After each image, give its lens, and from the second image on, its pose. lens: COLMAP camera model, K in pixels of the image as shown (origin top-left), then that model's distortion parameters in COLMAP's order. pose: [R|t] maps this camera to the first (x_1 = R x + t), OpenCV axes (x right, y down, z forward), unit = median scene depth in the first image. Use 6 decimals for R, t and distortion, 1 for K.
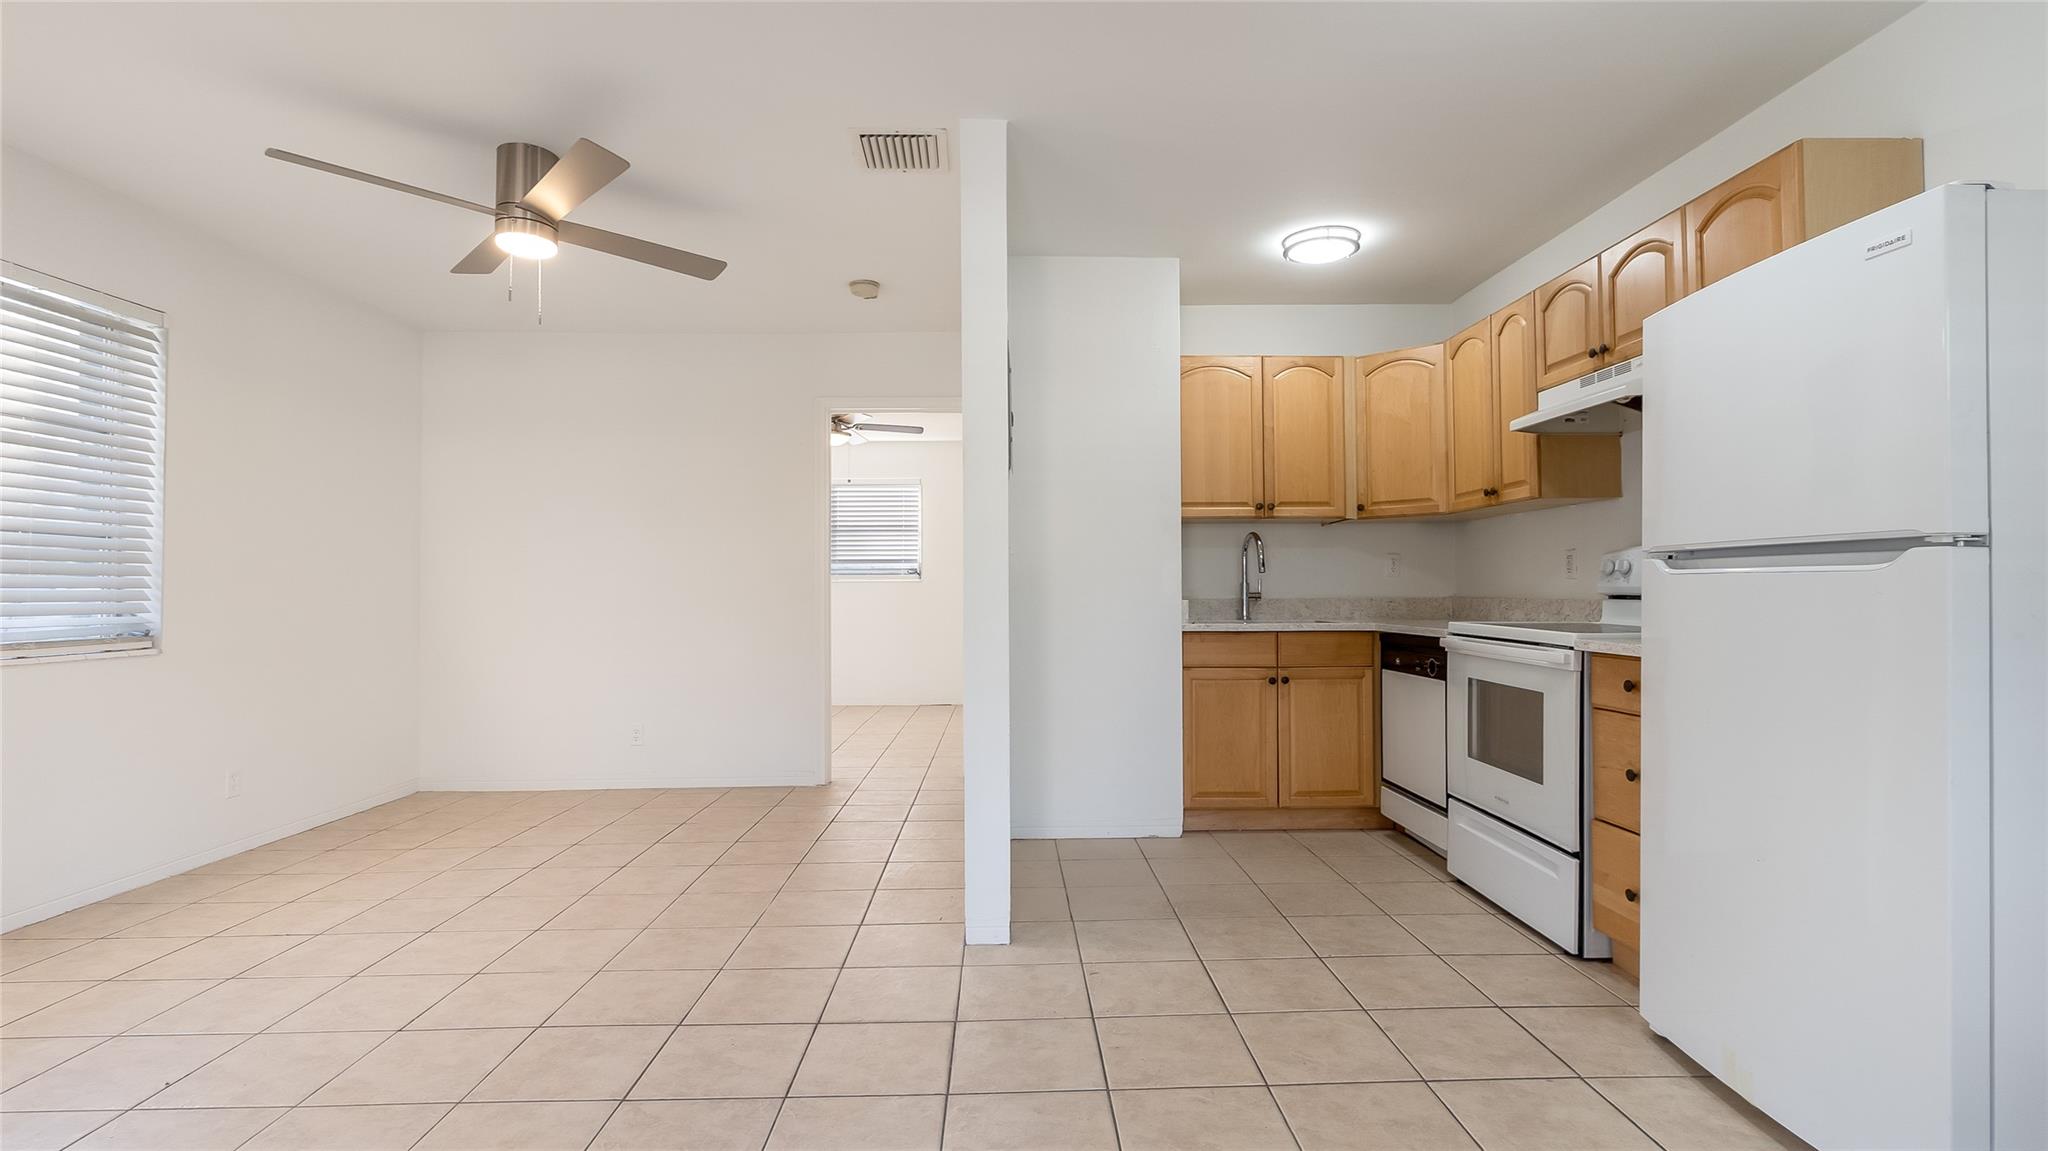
lens RADIAL K [[938.4, 0, 1030.6], [0, 938.4, 571.4], [0, 0, 1]] dist [-0.008431, 0.001153]
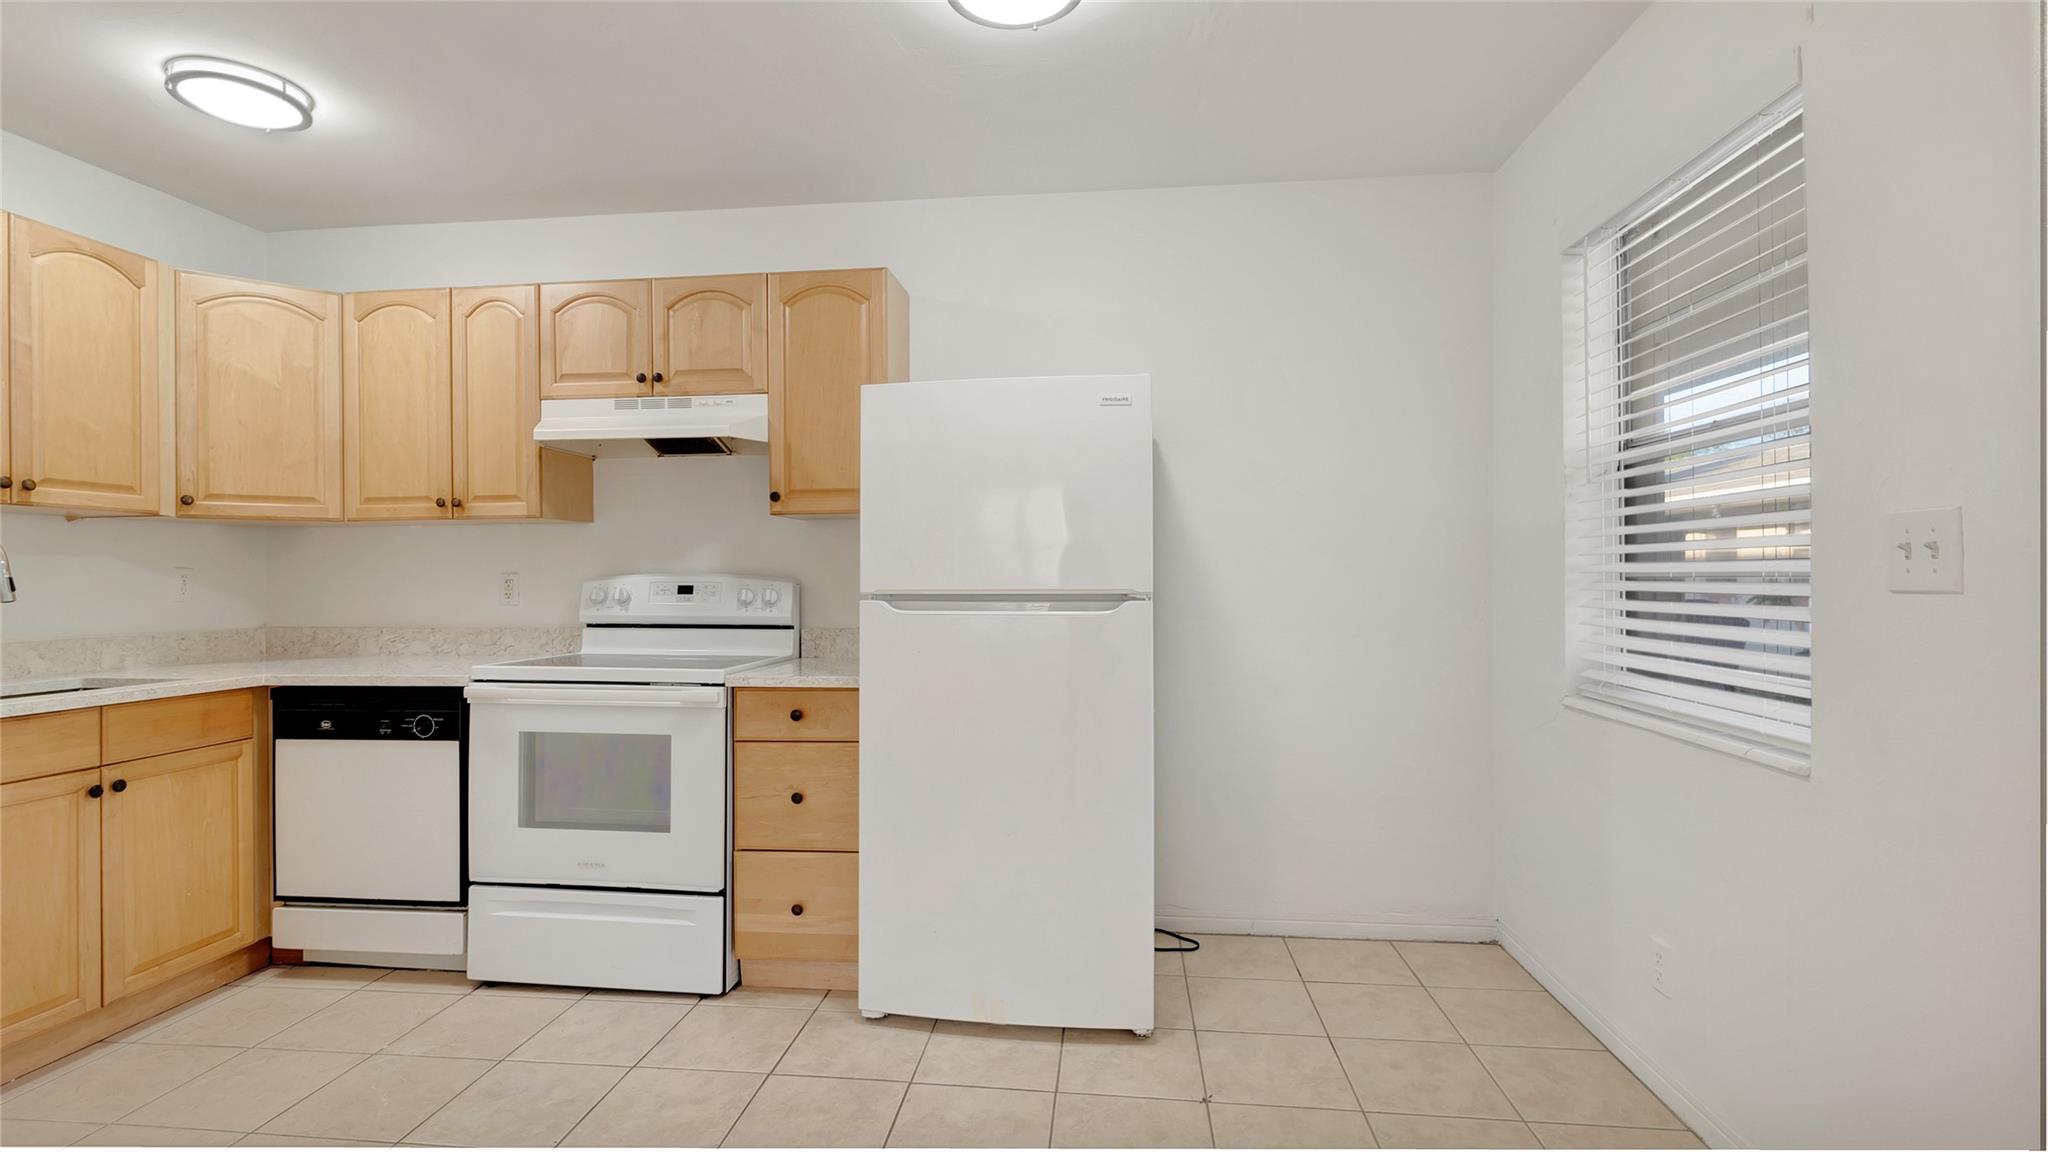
lens RADIAL K [[938.4, 0, 1012.7], [0, 938.4, 574.9], [0, 0, 1]] dist [-0.008431, 0.001153]
pose [[0.139414, 0.006590, 0.990212, -0.278296], [-0.013079, 0.999903, -0.004813, -0.026006], [-0.990148, -0.012280, 0.139487, 0.431526]]
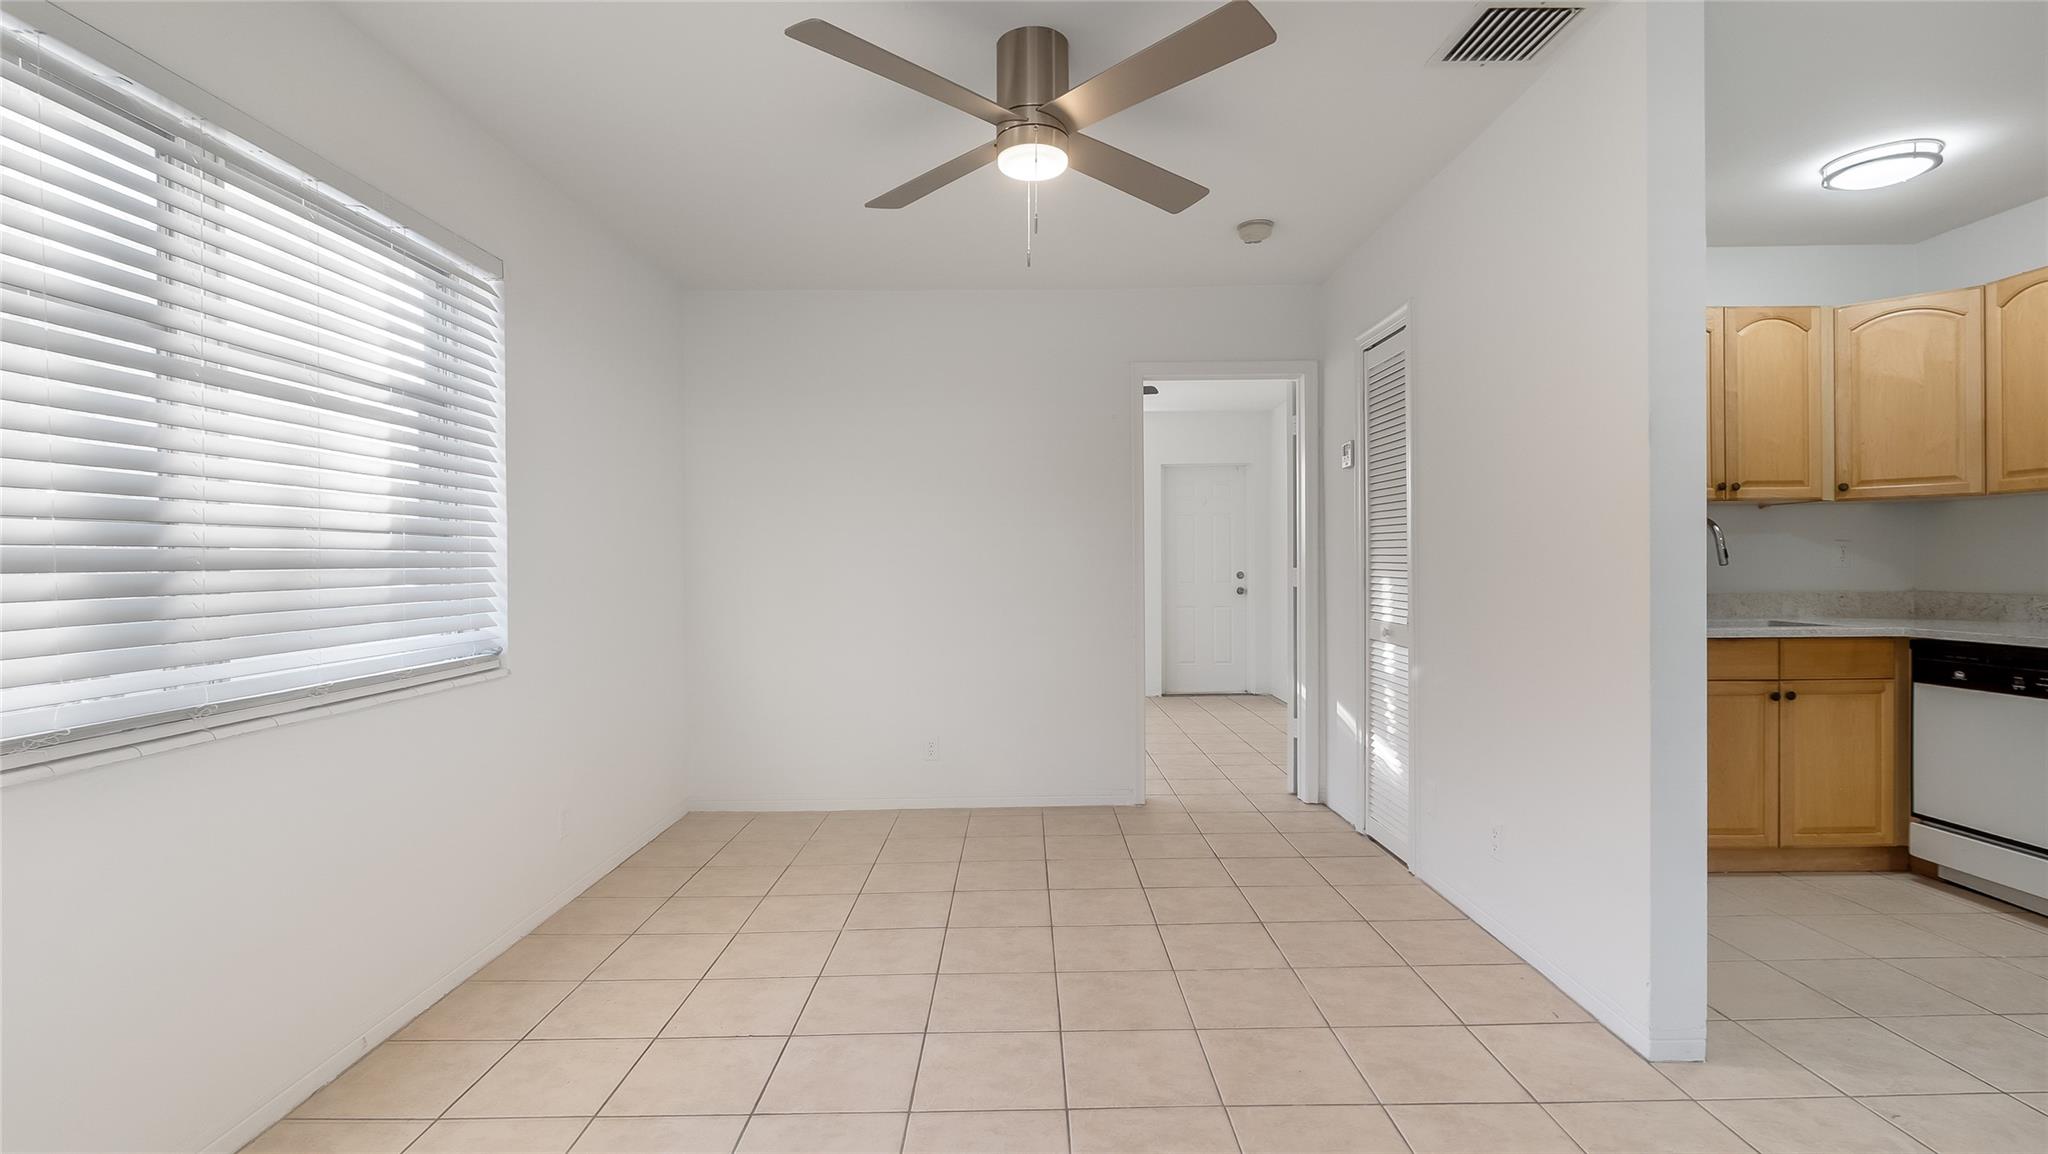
lens RADIAL K [[943.8, 0, 1032.3], [0, 943.8, 572.4], [0, 0, 1]] dist [-0.006847, 0.001416]
pose [[0.999708, -0.004466, -0.023746, -0.457853], [0.005172, 0.999545, 0.029718, -0.026786], [0.023602, -0.029832, 0.999276, 0.180377]]
